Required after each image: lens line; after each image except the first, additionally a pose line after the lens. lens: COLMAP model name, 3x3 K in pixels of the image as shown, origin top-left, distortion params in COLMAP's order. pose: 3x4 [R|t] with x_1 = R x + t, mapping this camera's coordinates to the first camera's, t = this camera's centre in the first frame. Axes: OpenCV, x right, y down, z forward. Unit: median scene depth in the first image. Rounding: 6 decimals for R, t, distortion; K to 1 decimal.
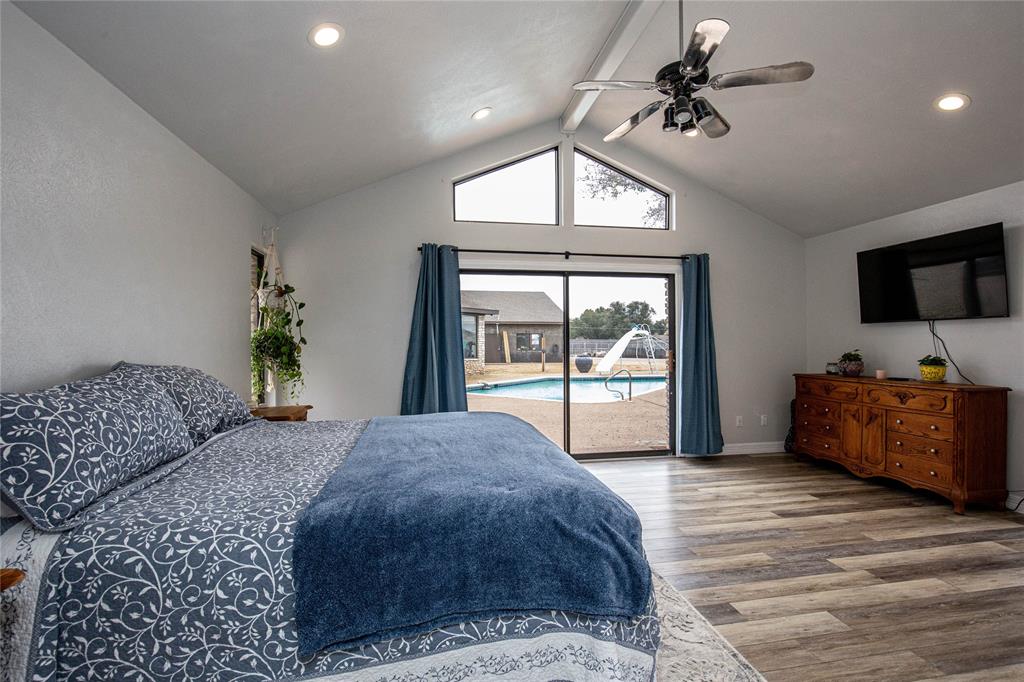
lens RADIAL K [[470.1, 0, 511.0], [0, 470.1, 342.6], [0, 0, 1]] dist [-0.033841, 0.002478]
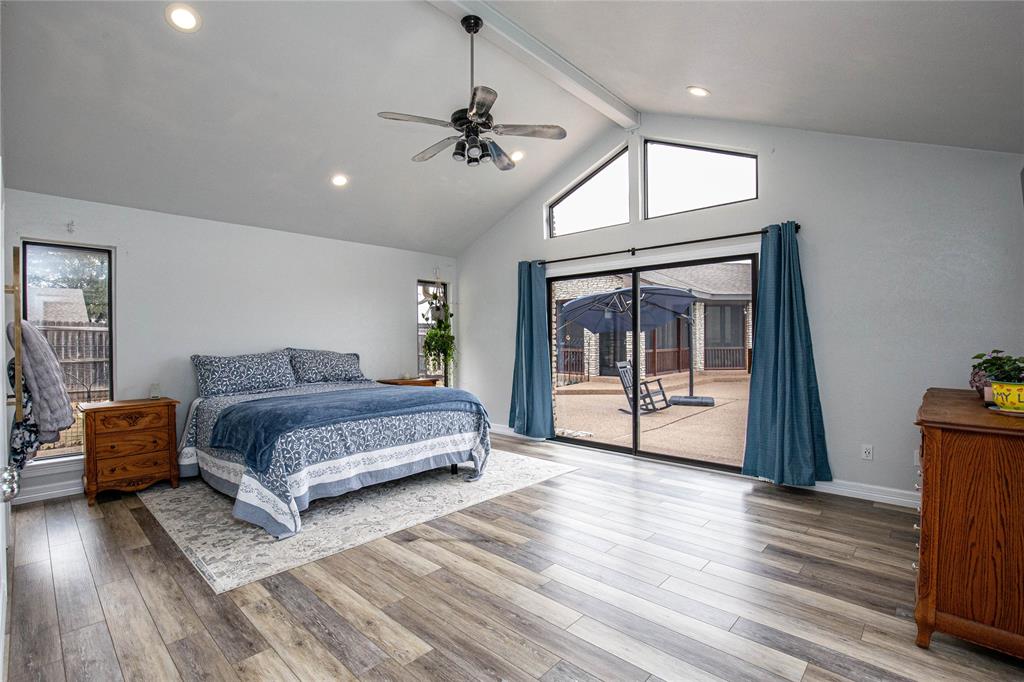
lens RADIAL K [[470.1, 0, 507.6], [0, 470.1, 342.5], [0, 0, 1]] dist [-0.033841, 0.002478]
pose [[0.608316, 0.003493, -0.793688, 0.766799], [0.004134, 0.999963, 0.007569, -0.000742], [0.793685, -0.007885, 0.608278, 0.179335]]
